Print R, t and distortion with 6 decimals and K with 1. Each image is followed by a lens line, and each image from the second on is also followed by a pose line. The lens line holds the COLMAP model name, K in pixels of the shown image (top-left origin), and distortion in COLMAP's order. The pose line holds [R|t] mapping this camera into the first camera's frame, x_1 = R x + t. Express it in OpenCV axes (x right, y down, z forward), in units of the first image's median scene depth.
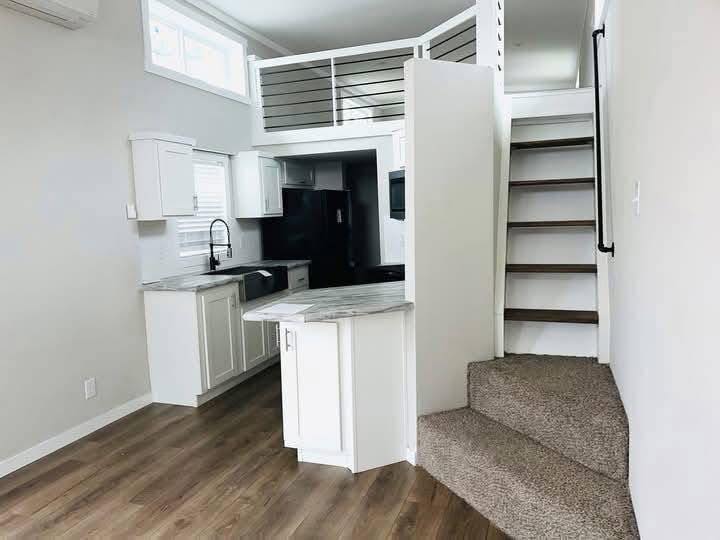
lens RADIAL K [[535.2, 0, 360.2], [0, 535.2, 268.2], [0, 0, 1]] dist [0.000687, 0.003234]
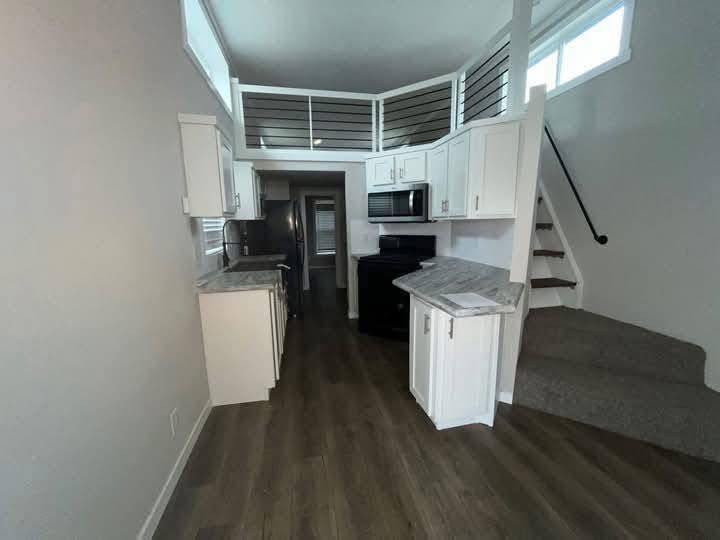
lens RADIAL K [[290.0, 0, 358.4], [0, 290.0, 268.4], [0, 0, 1]] dist [-0.003158, -0.000245]
pose [[0.857795, -0.058088, 0.510698, -0.348316], [0.037507, 0.998019, 0.050517, -0.013195], [-0.512621, -0.024178, 0.858275, 0.355050]]
